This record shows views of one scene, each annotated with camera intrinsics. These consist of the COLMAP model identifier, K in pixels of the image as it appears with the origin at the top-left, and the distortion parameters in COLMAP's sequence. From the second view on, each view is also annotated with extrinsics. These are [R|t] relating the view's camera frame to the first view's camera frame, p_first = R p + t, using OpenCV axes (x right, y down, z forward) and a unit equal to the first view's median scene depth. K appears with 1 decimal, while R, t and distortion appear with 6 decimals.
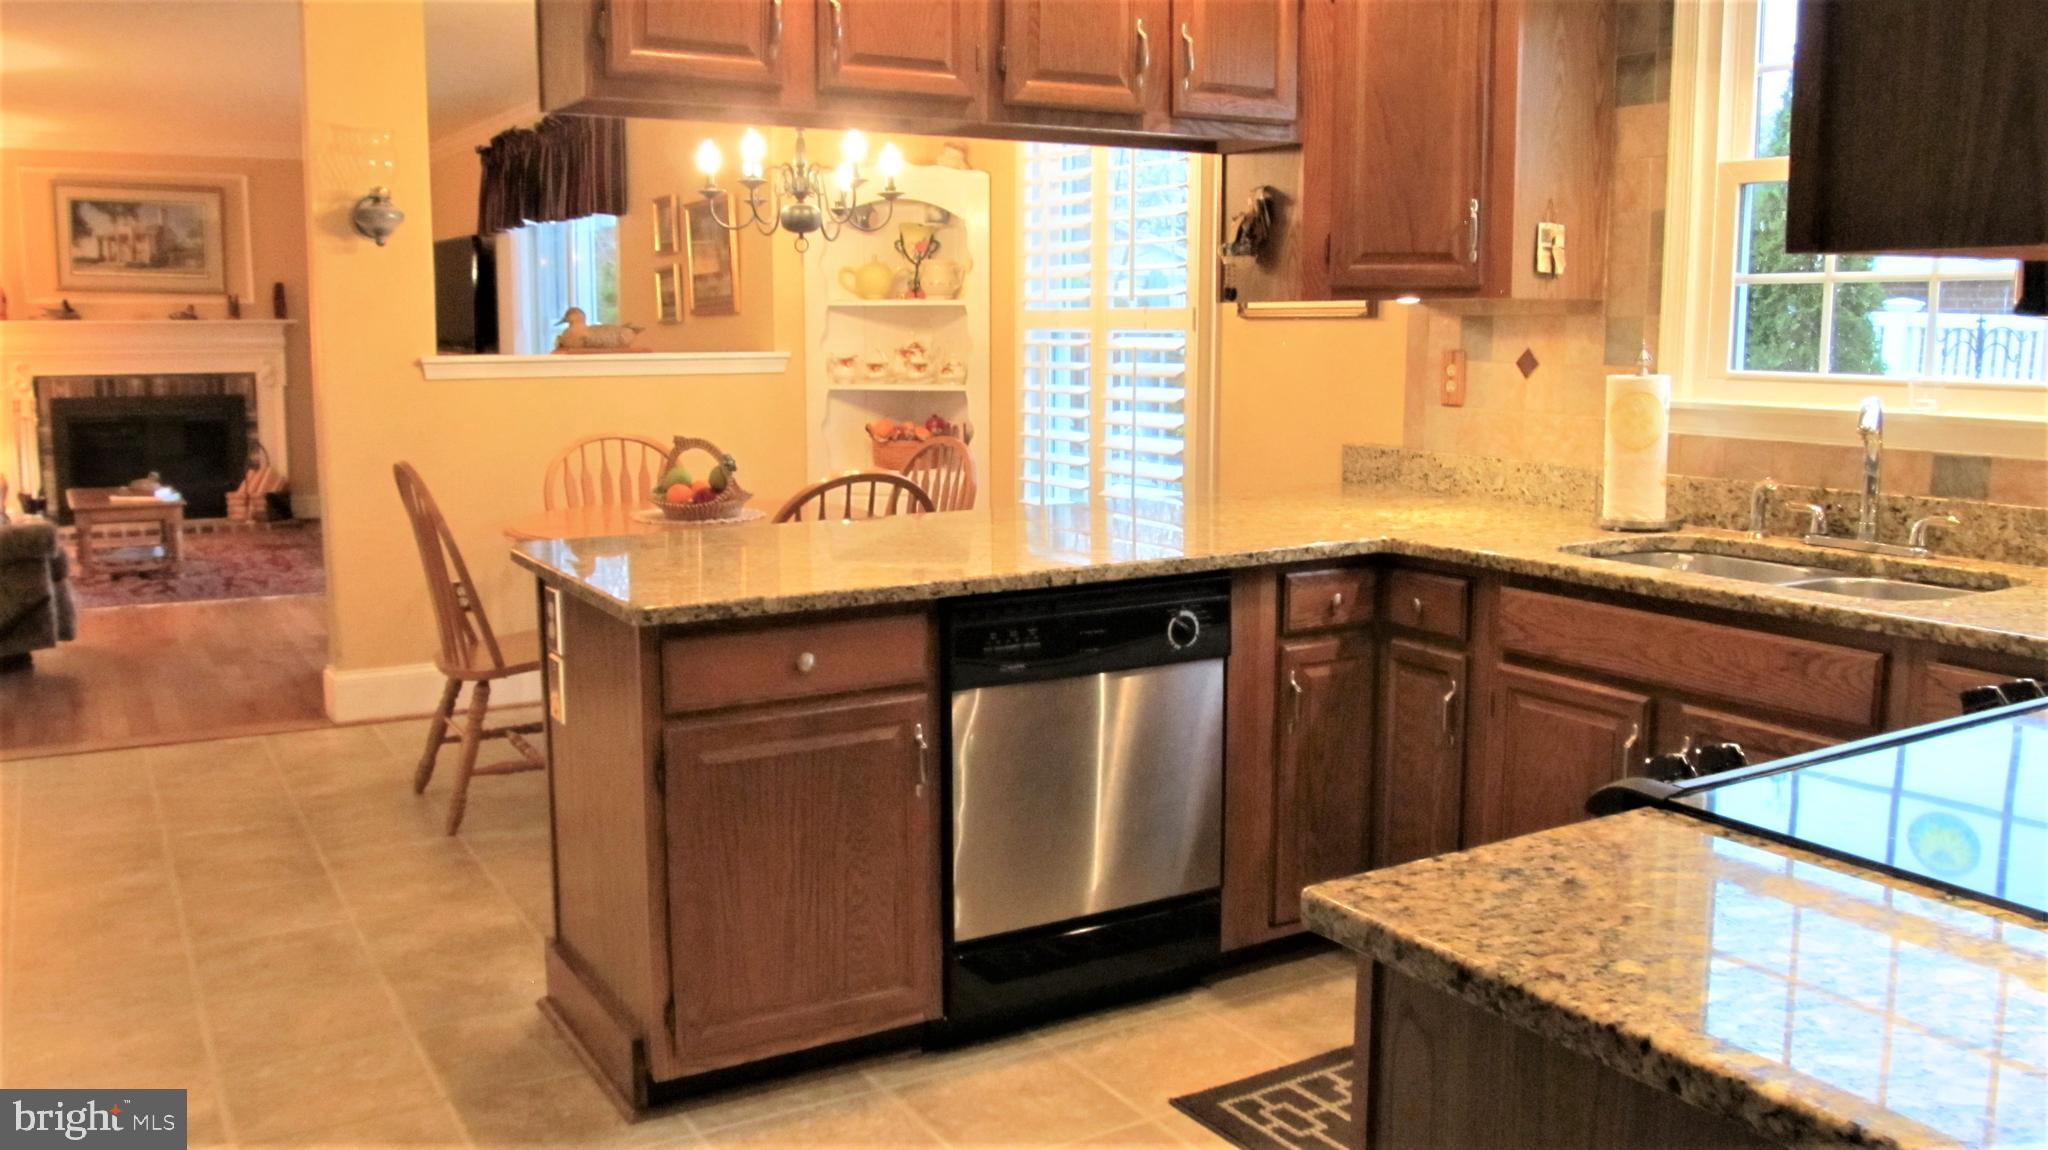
lens RADIAL K [[1663.6, 0, 1034.8], [0, 1663.6, 564.8], [0, 0, 1]] dist [-0.079150, 0.045807]
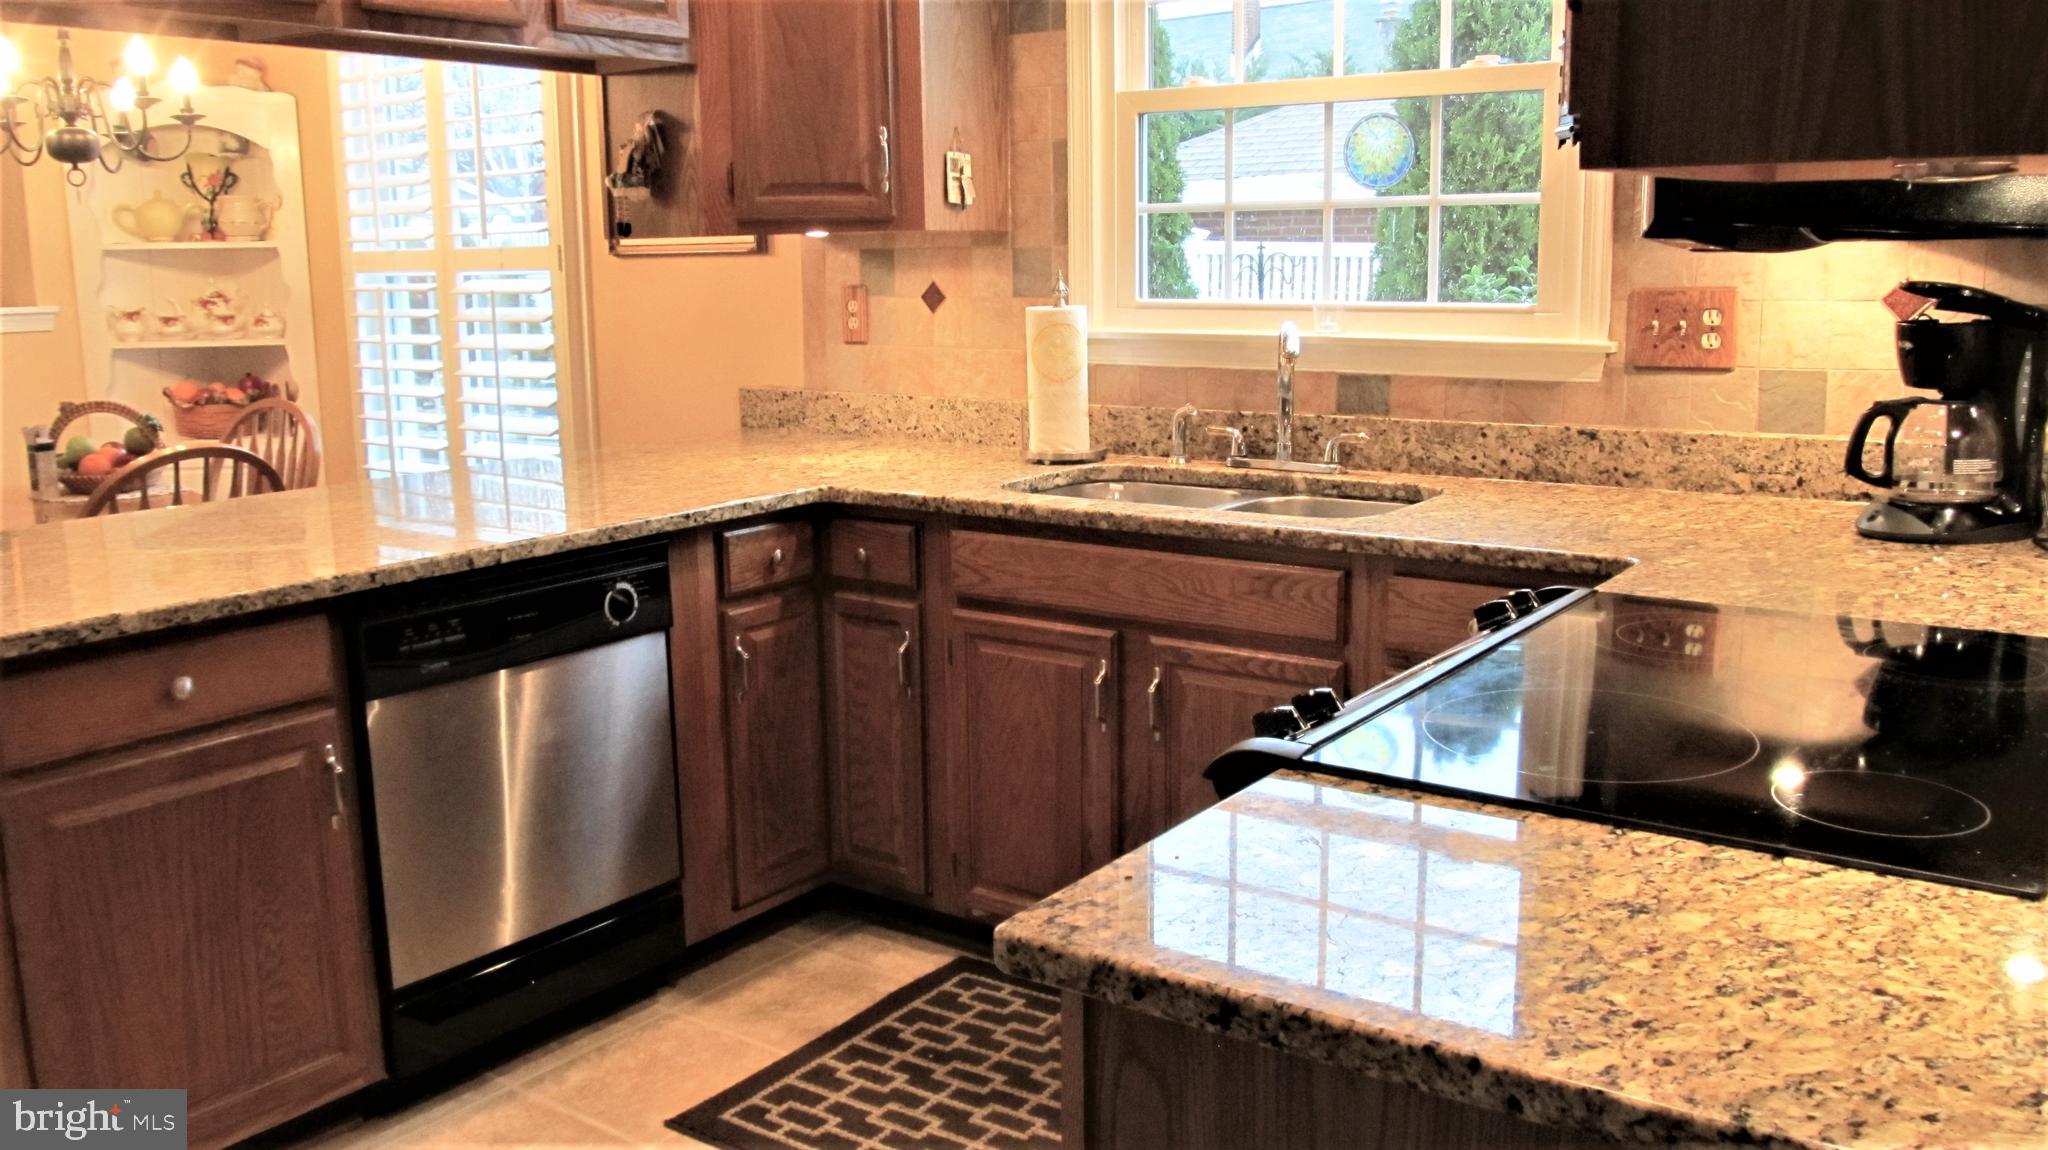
lens RADIAL K [[1663.6, 0, 1034.8], [0, 1663.6, 564.8], [0, 0, 1]] dist [-0.079150, 0.045807]
pose [[0.915968, -0.082182, 0.392746, -0.055303], [0.067297, 0.996401, 0.051546, -0.012889], [-0.395569, -0.020784, 0.918201, 0.085218]]
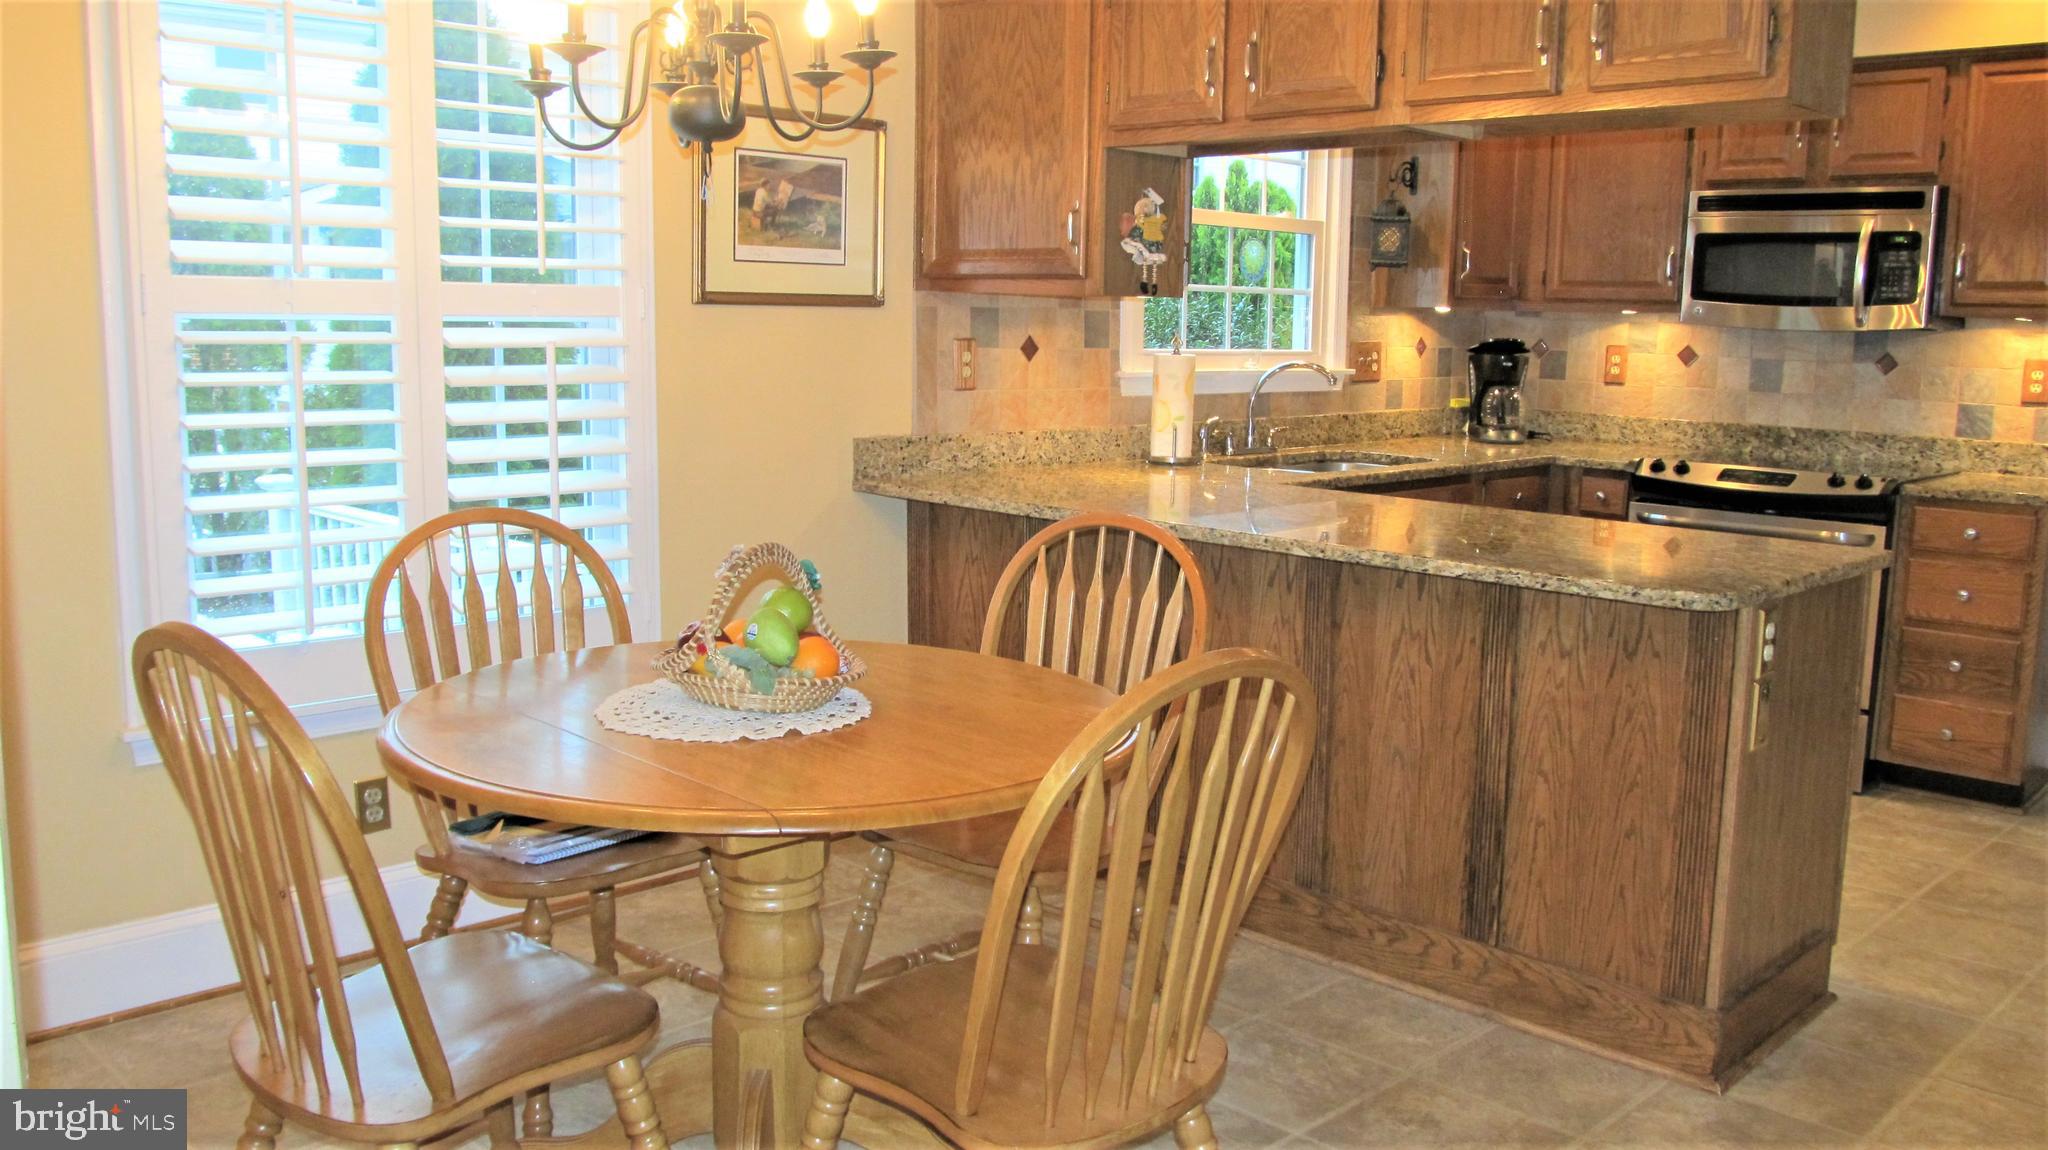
lens RADIAL K [[1663.6, 0, 1034.8], [0, 1663.6, 564.8], [0, 0, 1]] dist [-0.079150, 0.045807]
pose [[-0.253339, -0.147996, 0.955990, -1.045798], [0.118153, 0.976096, 0.182420, -0.226808], [-0.960135, 0.159167, -0.229797, 1.566670]]
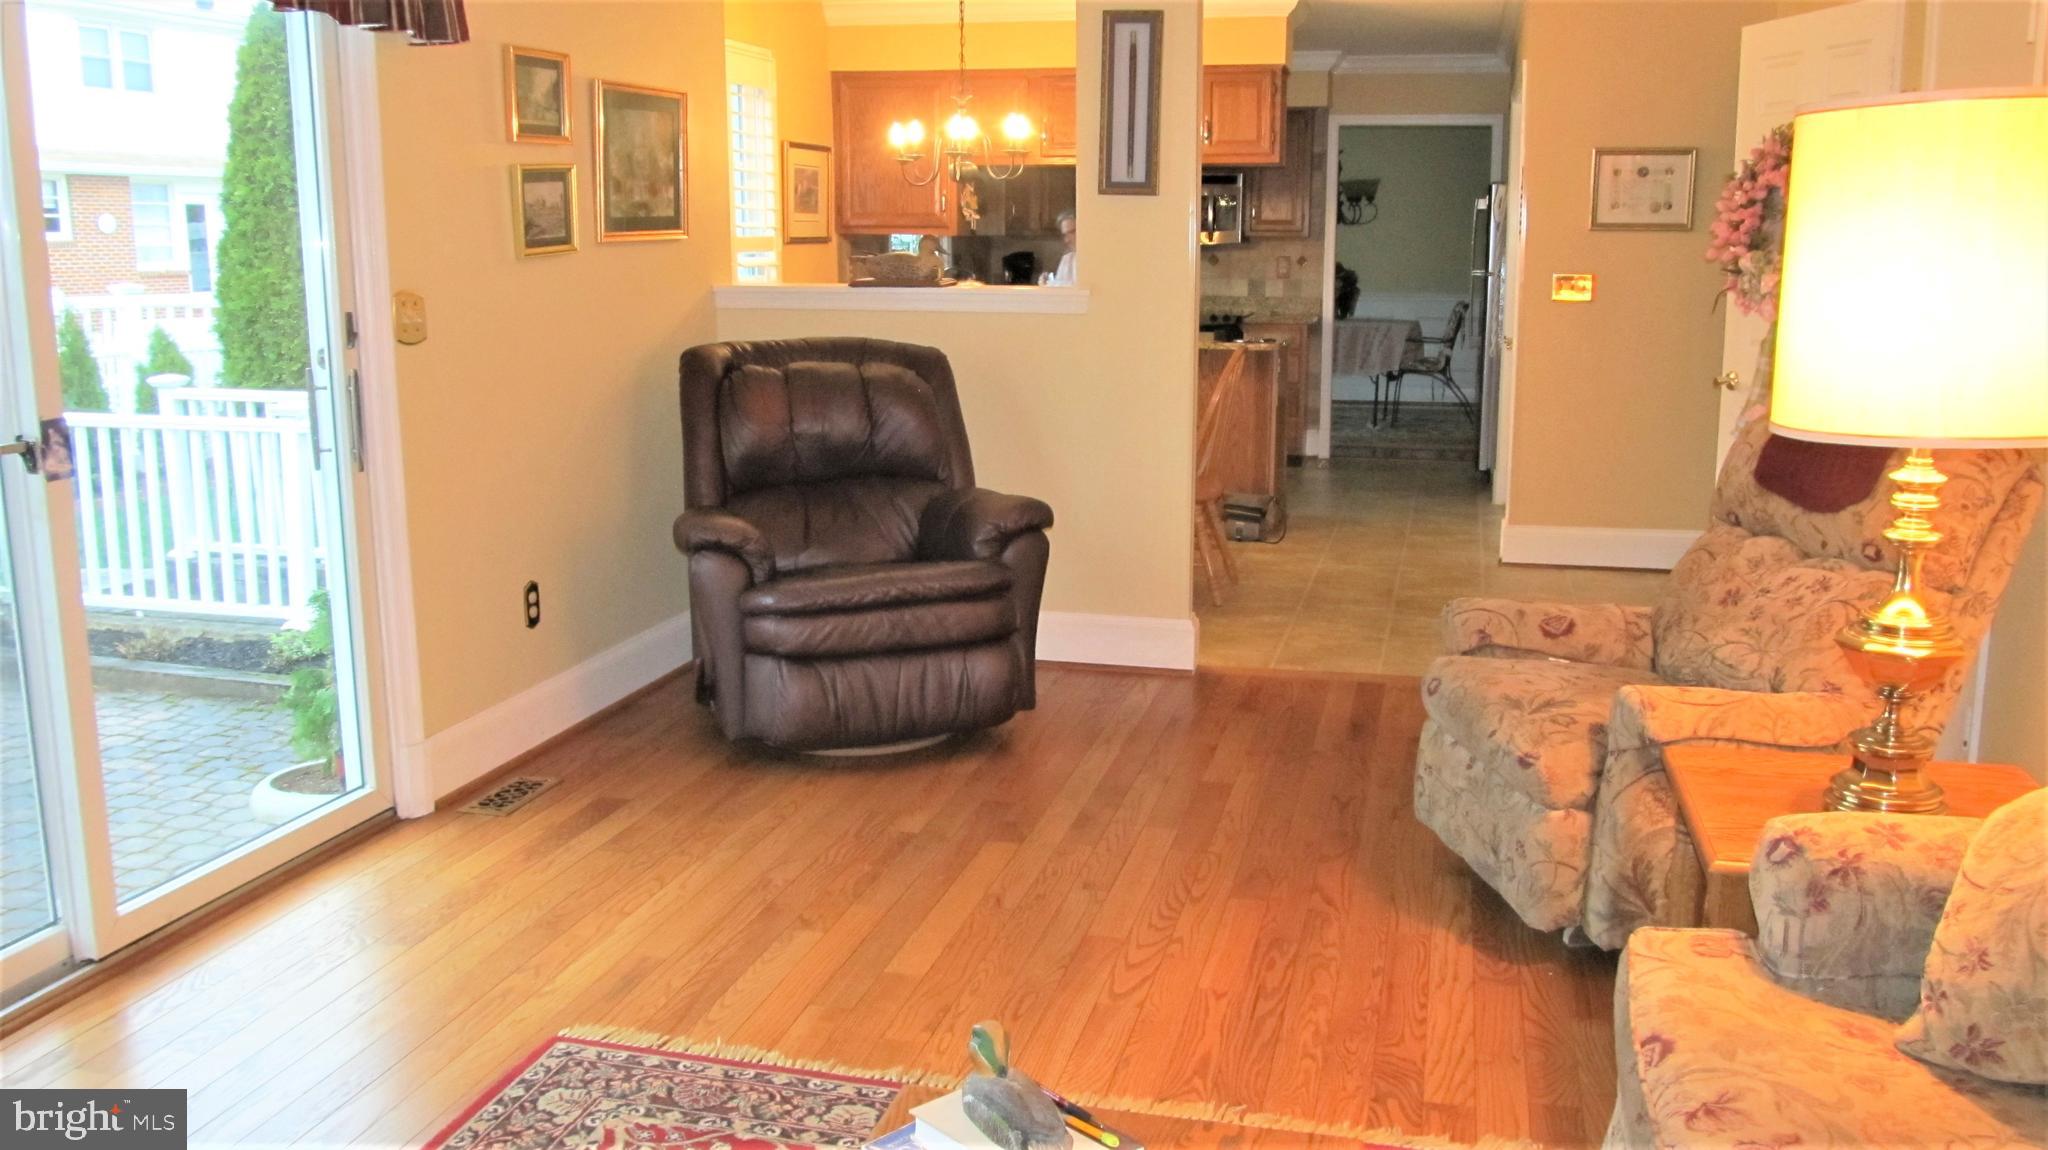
lens RADIAL K [[1663.6, 0, 1034.8], [0, 1663.6, 564.8], [0, 0, 1]] dist [-0.079150, 0.045807]
pose [[-0.710185, -0.138041, 0.690349, -1.359900], [0.095452, 0.952654, 0.288685, -0.316099], [-0.697514, 0.270915, -0.663384, 2.159398]]
